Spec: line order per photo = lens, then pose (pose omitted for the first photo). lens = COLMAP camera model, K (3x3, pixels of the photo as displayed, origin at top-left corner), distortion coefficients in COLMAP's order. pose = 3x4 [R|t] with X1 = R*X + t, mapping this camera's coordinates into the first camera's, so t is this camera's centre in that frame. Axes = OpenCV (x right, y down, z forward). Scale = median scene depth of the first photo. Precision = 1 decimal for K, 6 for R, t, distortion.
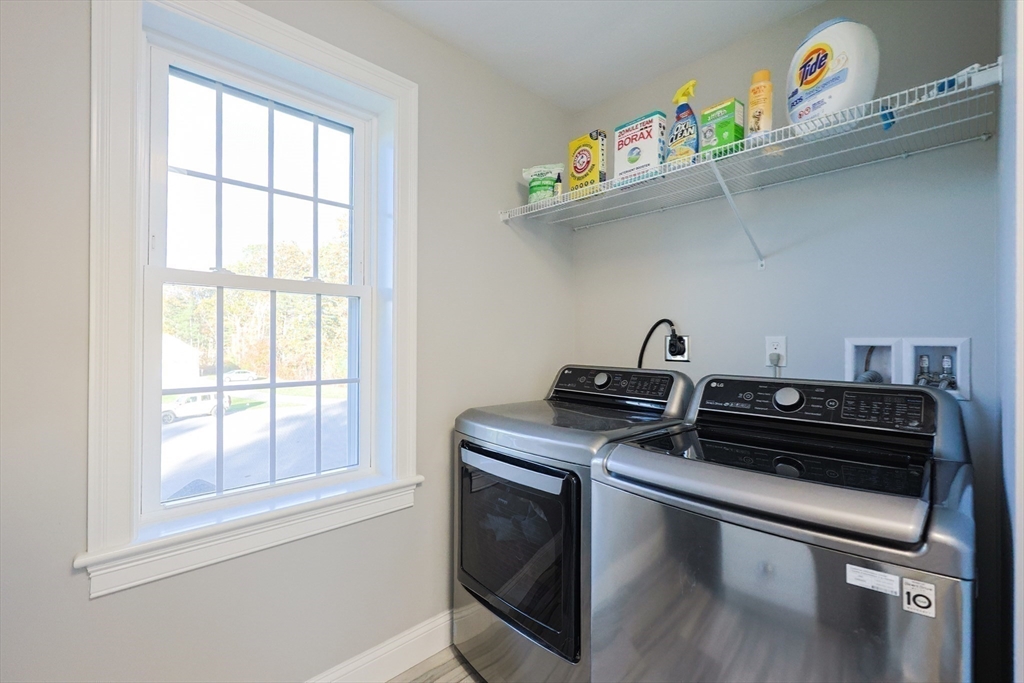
lens RADIAL K [[447.9, 0, 506.0], [0, 447.9, 335.9], [0, 0, 1]] dist [0.000998, -0.000463]
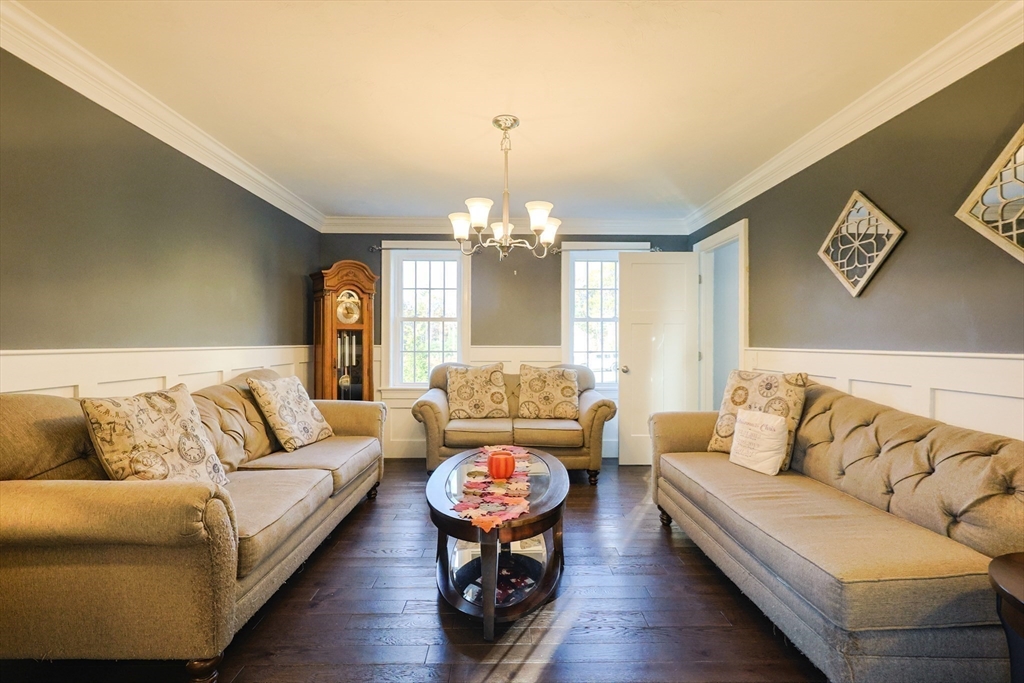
lens RADIAL K [[447.9, 0, 512.1], [0, 447.9, 335.7], [0, 0, 1]] dist [0.000998, -0.000463]
pose [[0.748282, -0.012469, -0.663264, 1.950637], [0.008418, 0.999921, -0.009301, 0.032258], [0.663328, 0.001377, 0.748328, -0.939002]]
